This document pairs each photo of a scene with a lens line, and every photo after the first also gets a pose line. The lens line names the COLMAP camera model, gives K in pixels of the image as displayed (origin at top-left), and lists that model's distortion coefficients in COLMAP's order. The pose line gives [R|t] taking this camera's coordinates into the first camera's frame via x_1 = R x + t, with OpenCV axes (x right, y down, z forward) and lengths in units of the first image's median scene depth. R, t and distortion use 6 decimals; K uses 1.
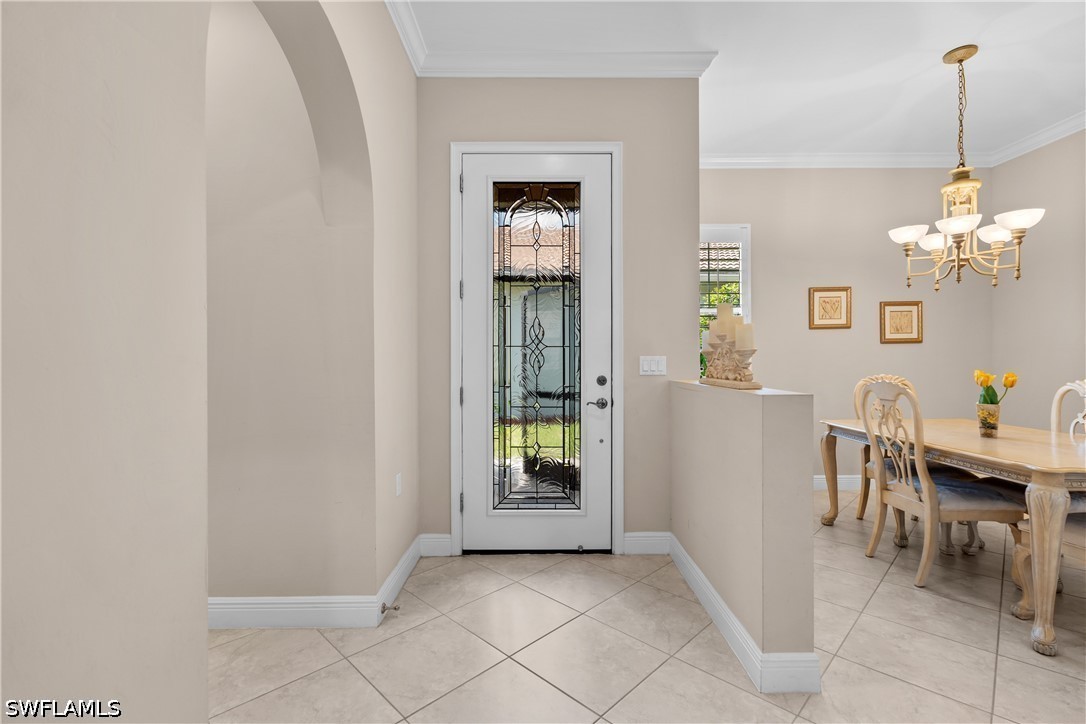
lens RADIAL K [[477.5, 0, 543.0], [0, 477.5, 362.0], [0, 0, 1]] dist [-0.001004, -0.000726]
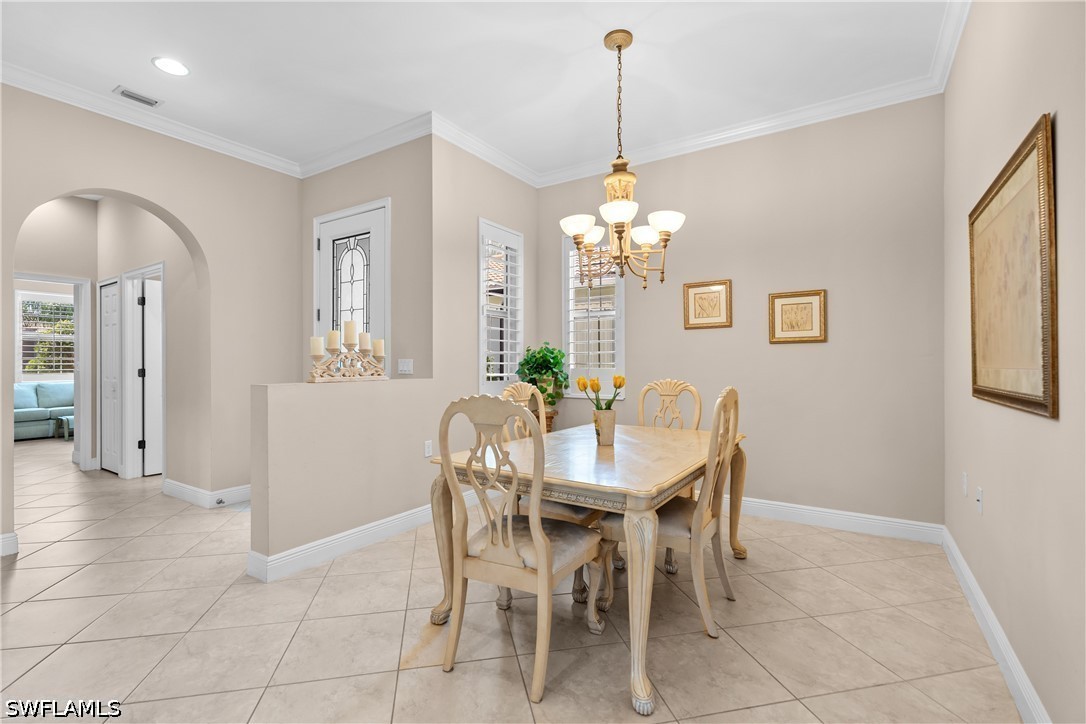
lens RADIAL K [[483.8, 0, 543.0], [0, 483.8, 362.0], [0, 0, 1]] dist [0.002421, -0.000473]
pose [[0.836686, 0.004612, -0.547664, 0.927030], [-0.006494, 0.999978, -0.001500, -0.003640], [0.547645, 0.004812, 0.836697, 0.083852]]
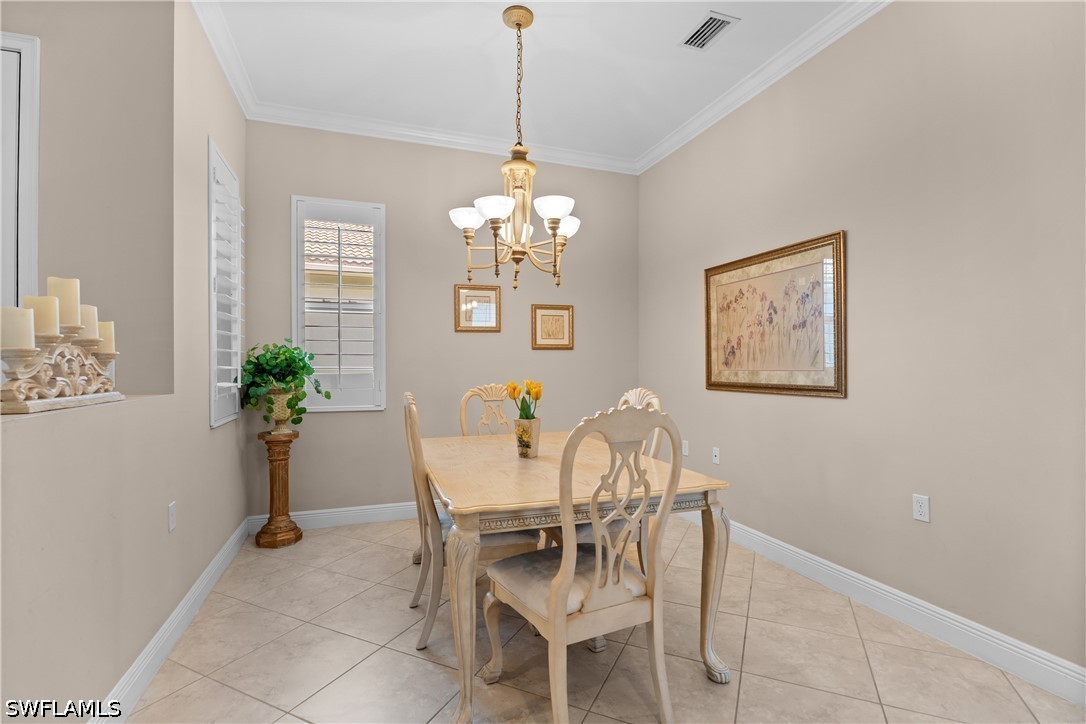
lens RADIAL K [[499.9, 0, 543.4], [0, 499.9, 369.1], [0, 0, 1]] dist [-0.029863, -0.000008]
pose [[0.942229, 0.004429, 0.334940, 0.447682], [-0.004845, 0.999988, 0.000406, -0.001665], [-0.334934, -0.002005, 0.942240, 0.092702]]
